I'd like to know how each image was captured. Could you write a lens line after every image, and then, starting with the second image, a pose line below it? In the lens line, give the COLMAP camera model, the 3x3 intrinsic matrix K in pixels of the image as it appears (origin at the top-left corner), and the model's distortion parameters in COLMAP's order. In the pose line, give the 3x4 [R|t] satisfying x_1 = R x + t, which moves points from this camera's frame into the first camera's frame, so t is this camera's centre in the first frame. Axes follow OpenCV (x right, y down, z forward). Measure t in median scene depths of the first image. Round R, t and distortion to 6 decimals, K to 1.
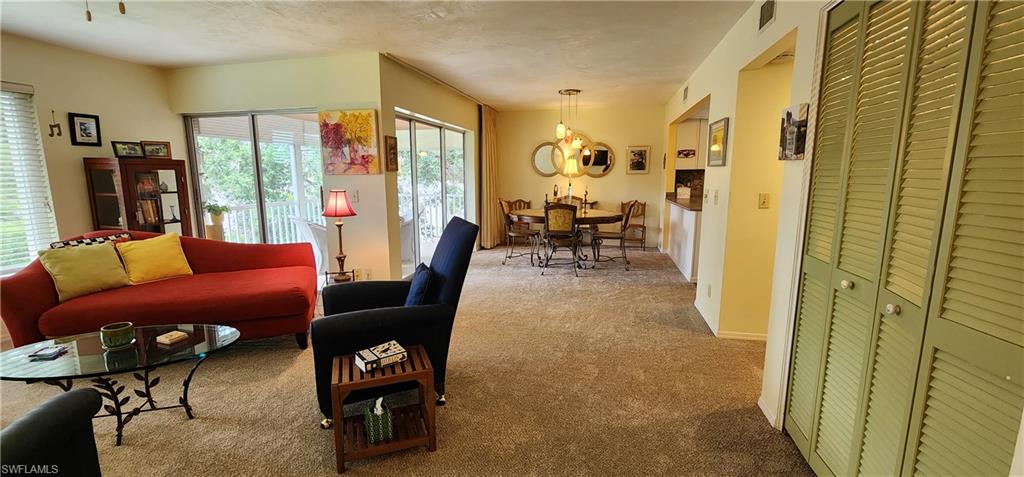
lens RADIAL K [[423.3, 0, 508.0], [0, 423.3, 240.6], [0, 0, 1]] dist [0.000011, 0.000156]
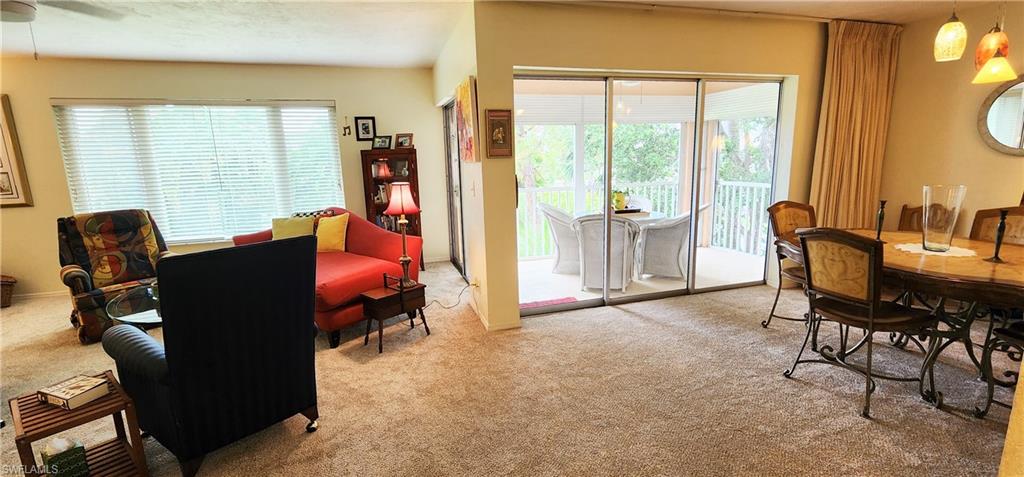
lens RADIAL K [[444.7, 0, 512.0], [0, 444.7, 238.5], [0, 0, 1]] dist [0.000561, 0.000026]
pose [[0.496086, 0.147720, -0.855615, 0.442676], [-0.112365, 0.988057, 0.105437, -0.115253], [0.860972, 0.043836, 0.506760, 0.674155]]
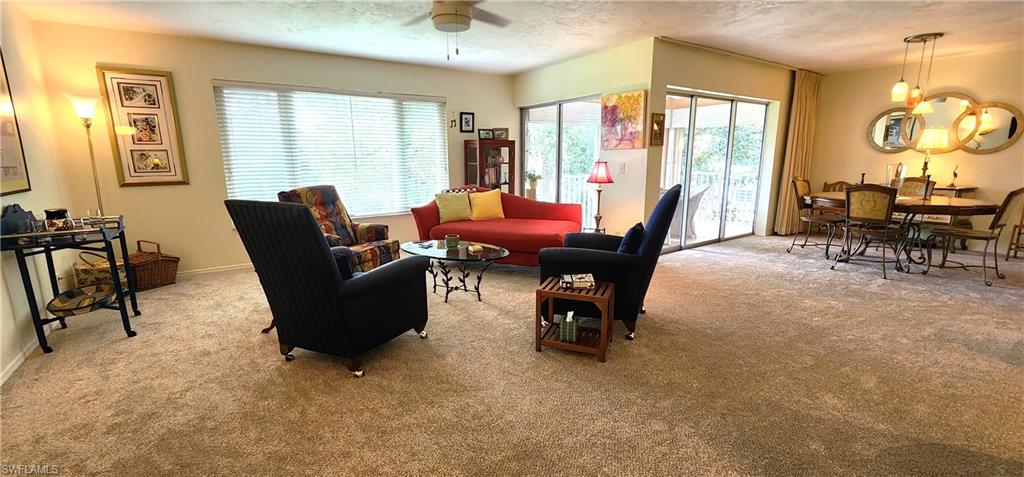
lens RADIAL K [[423.3, 0, 508.0], [0, 423.3, 240.6], [0, 0, 1]] dist [0.000011, 0.000156]
pose [[0.738794, 0.130823, -0.661112, 0.210496], [-0.102886, 0.991373, 0.081200, 0.031278], [0.666032, 0.008029, 0.745880, -0.072711]]
